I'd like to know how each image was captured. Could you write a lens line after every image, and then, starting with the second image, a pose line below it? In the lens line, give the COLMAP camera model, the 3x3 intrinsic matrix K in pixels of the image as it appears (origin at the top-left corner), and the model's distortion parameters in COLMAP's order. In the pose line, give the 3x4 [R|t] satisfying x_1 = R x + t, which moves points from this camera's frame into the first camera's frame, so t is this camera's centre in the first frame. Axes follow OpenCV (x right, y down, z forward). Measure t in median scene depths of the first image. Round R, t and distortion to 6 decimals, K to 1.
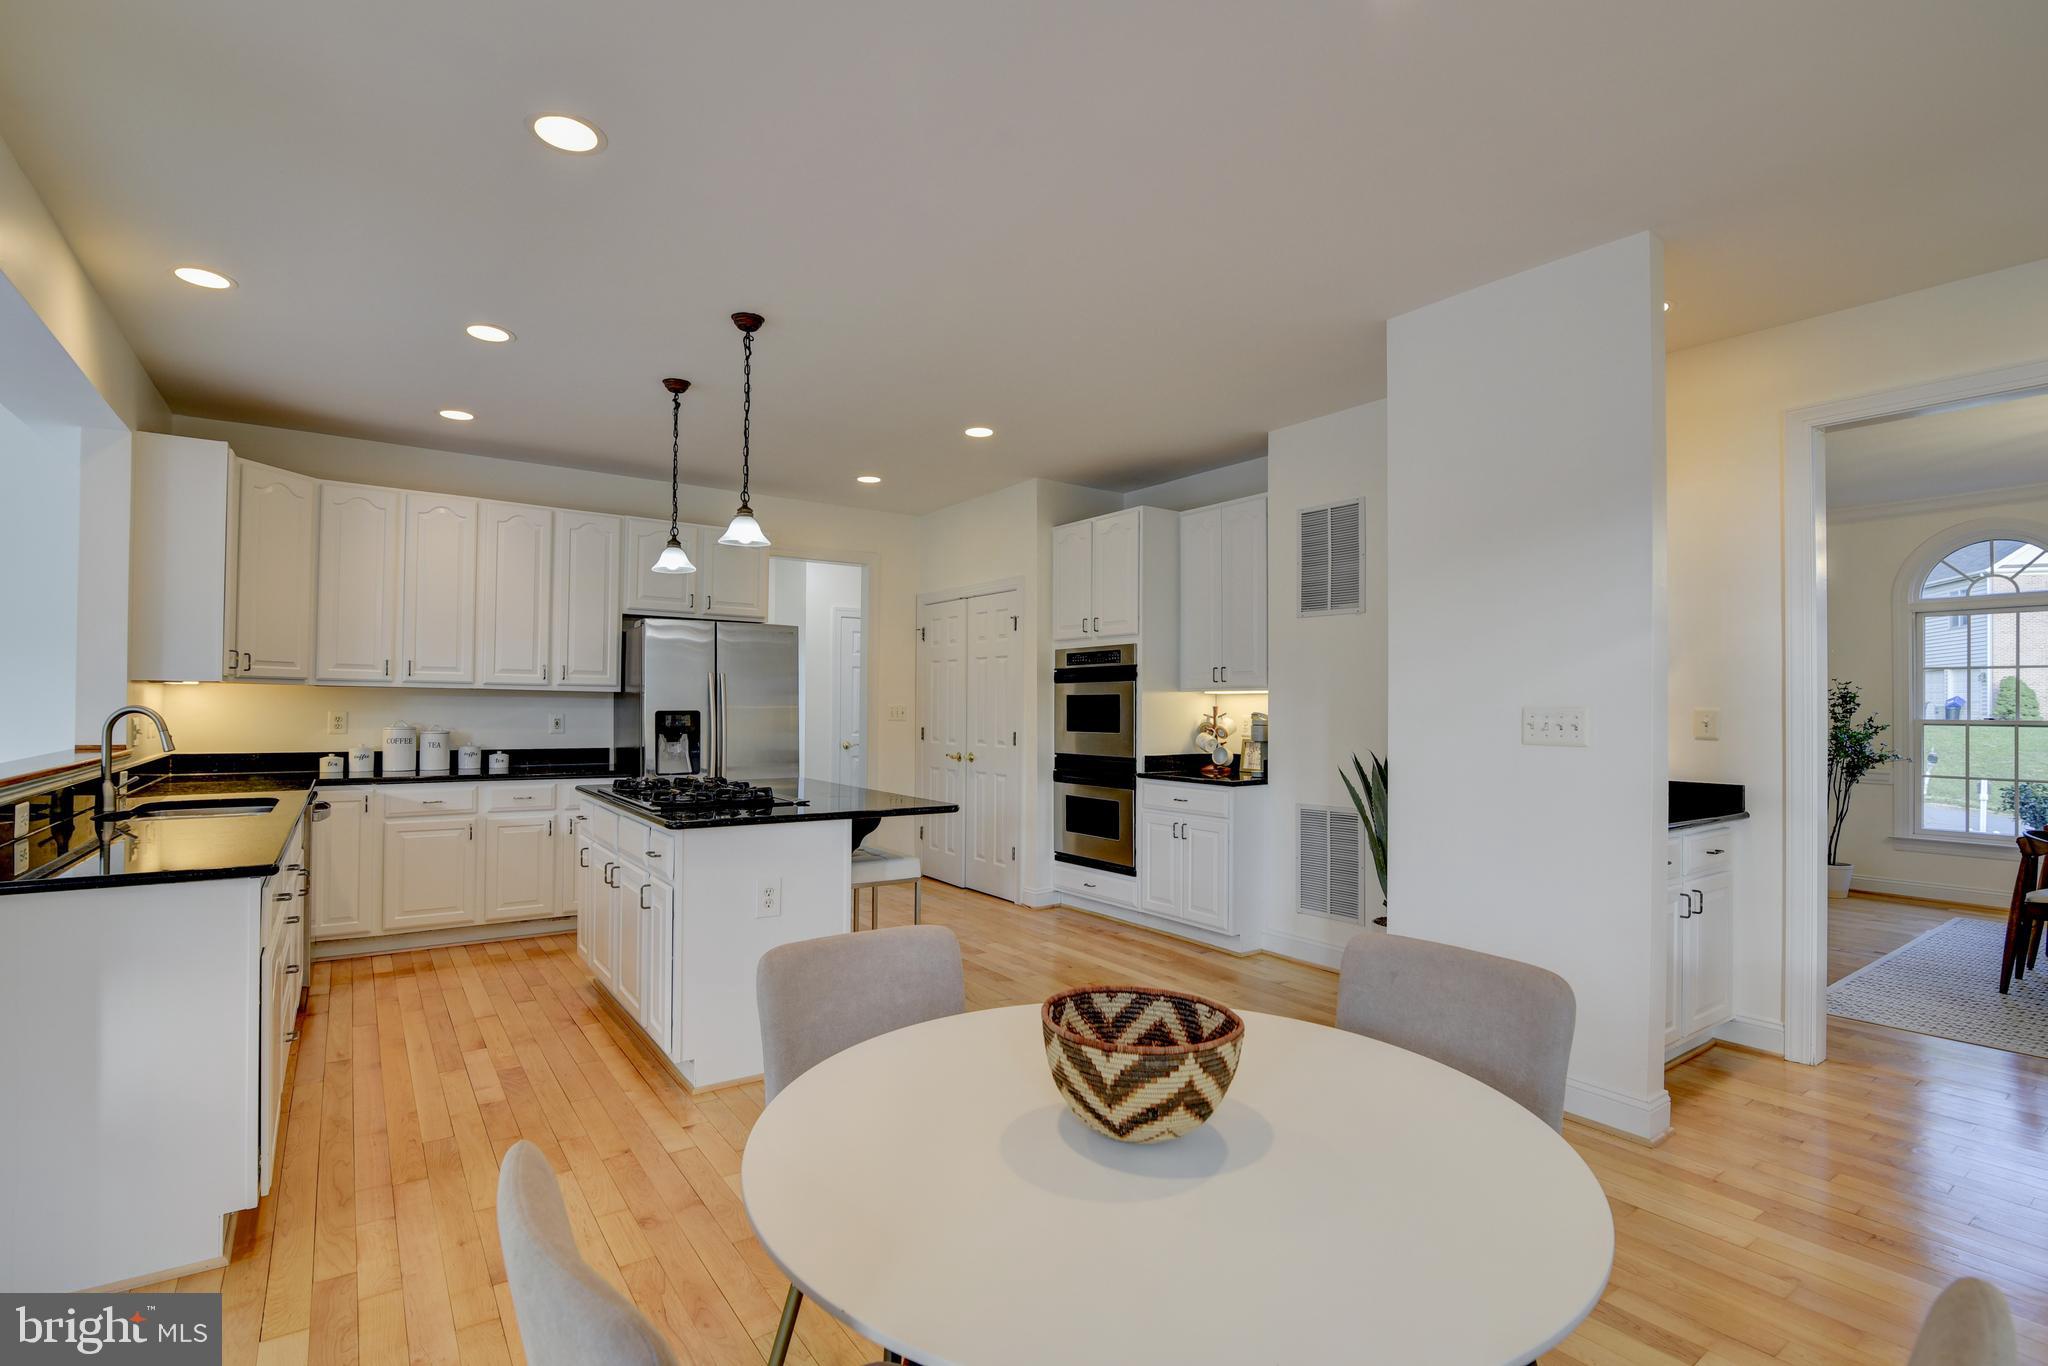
lens RADIAL K [[948.8, 0, 1041.0], [0, 948.8, 694.4], [0, 0, 1]] dist [-0.012992, 0.000284]
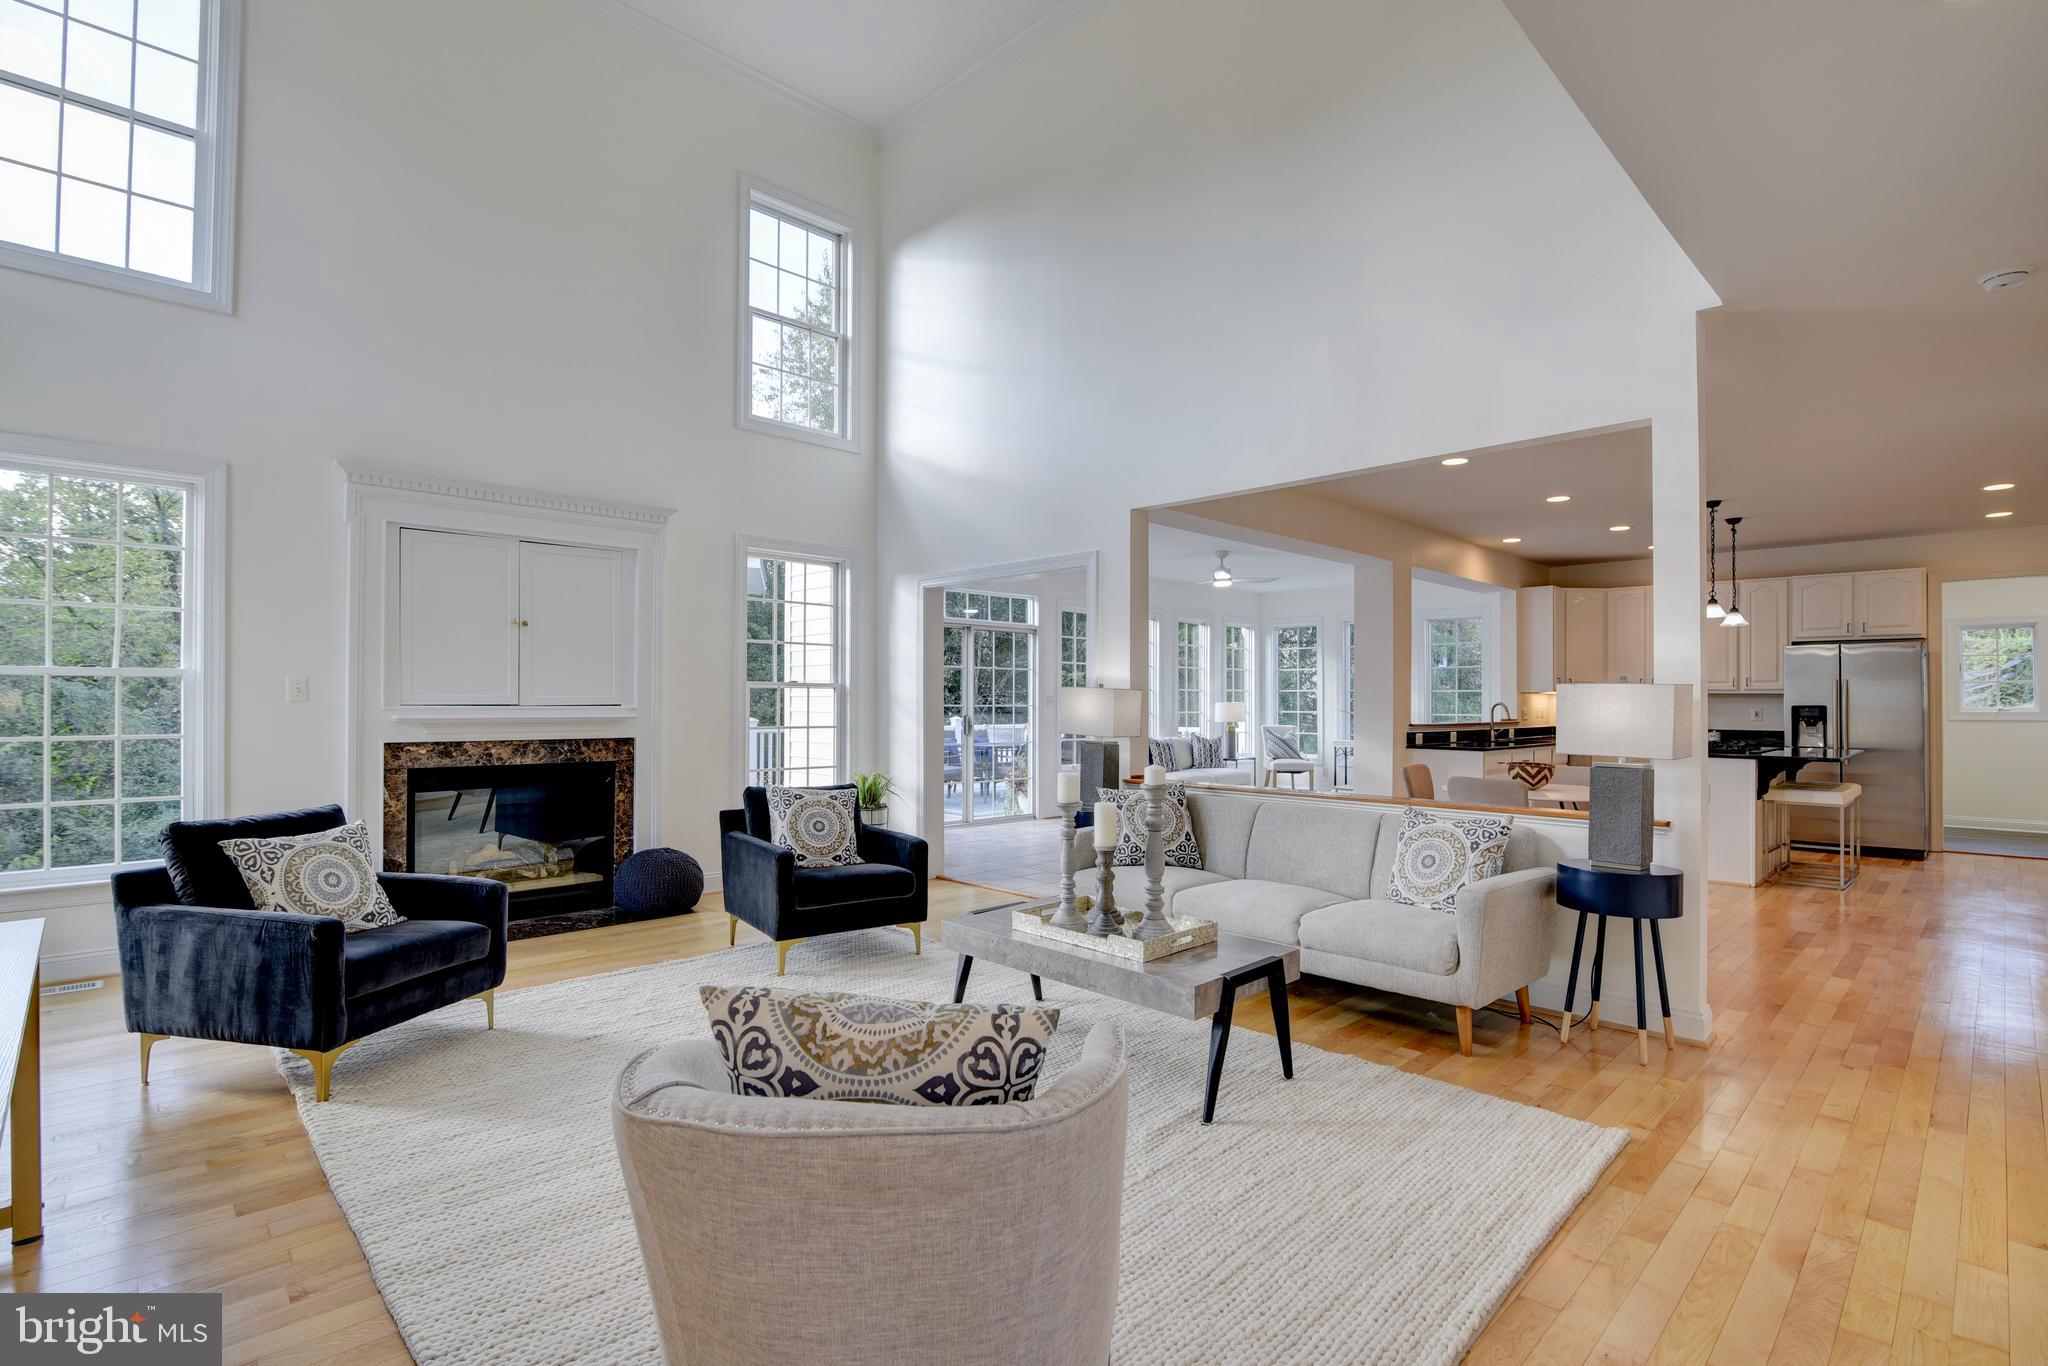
lens RADIAL K [[960.8, 0, 1024.0], [0, 960.8, 683.0], [0, 0, 1]] dist [0.013391, -0.000017]
pose [[0.132817, -0.022603, -0.990883, 1.099086], [0.009628, 0.999722, -0.021515, 0.002181], [0.991094, -0.006682, 0.132998, -0.495122]]
